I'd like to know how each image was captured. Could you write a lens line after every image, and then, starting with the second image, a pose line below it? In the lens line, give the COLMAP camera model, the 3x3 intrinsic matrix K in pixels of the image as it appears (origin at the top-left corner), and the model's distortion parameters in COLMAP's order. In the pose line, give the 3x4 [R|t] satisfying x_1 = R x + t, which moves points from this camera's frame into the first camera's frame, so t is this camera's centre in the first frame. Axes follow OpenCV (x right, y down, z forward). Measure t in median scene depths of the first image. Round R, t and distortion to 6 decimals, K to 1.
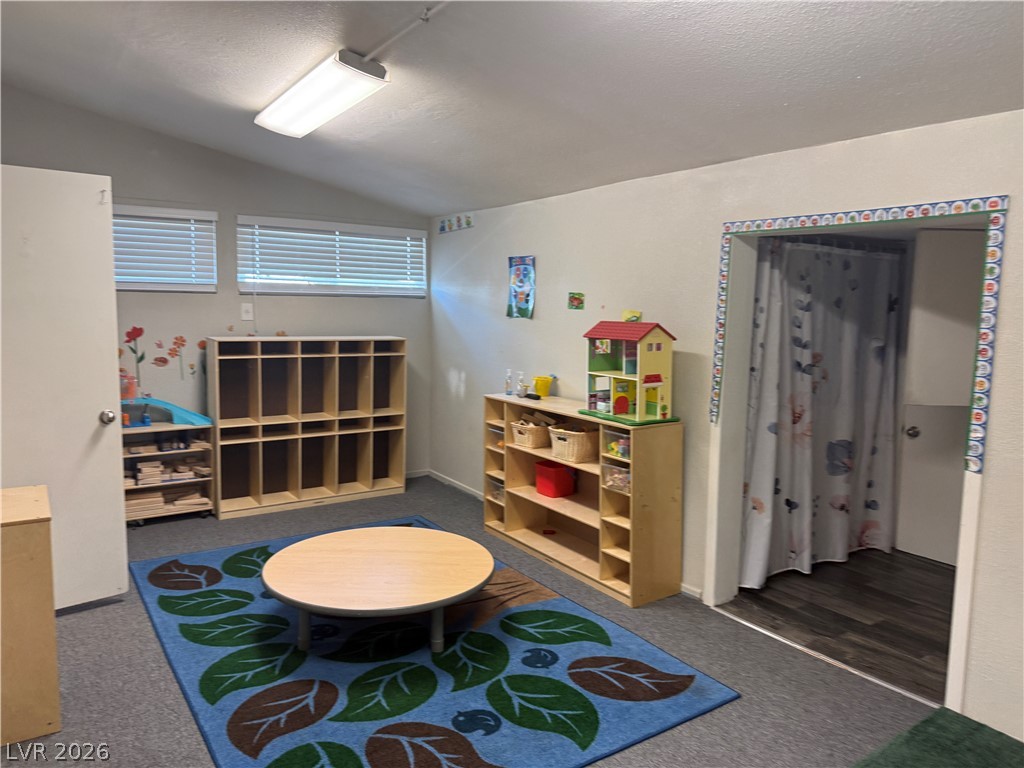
lens RADIAL K [[727.6, 0, 508.6], [0, 727.6, 378.5], [0, 0, 1]] dist [0.093419, -0.109916]
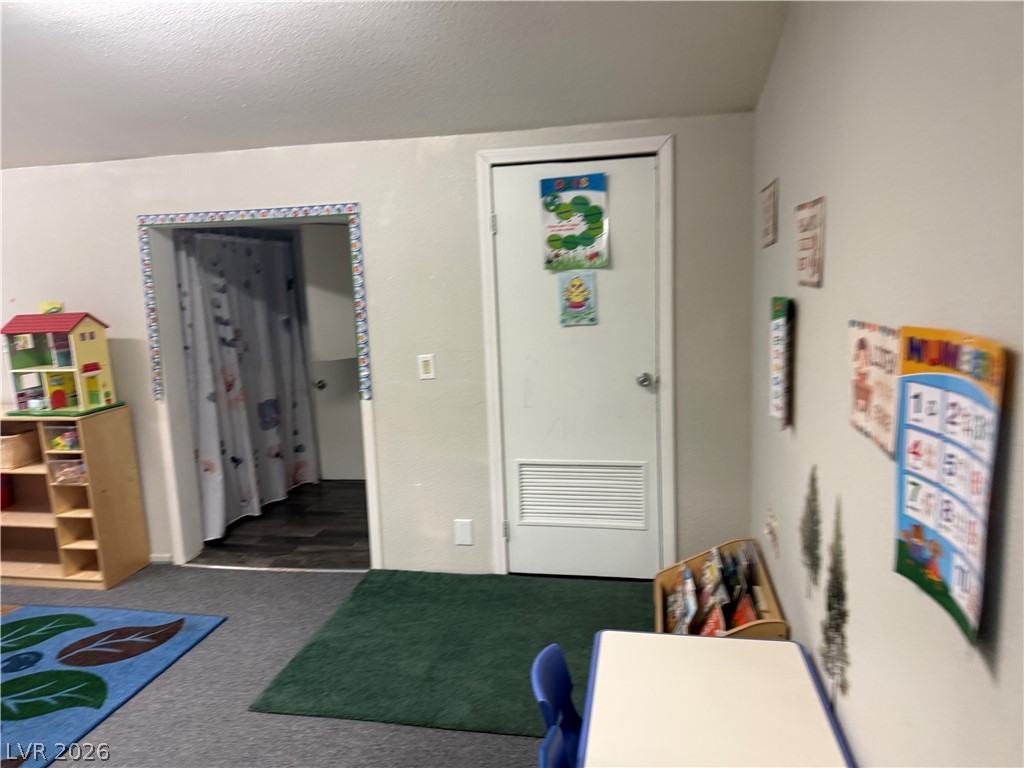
lens RADIAL K [[727.6, 0, 508.6], [0, 727.6, 378.5], [0, 0, 1]] dist [0.093419, -0.109916]
pose [[0.710507, -0.144844, 0.688622, -0.102130], [0.127385, 0.988893, 0.076569, 0.010278], [-0.692065, 0.033317, 0.721066, -0.148470]]
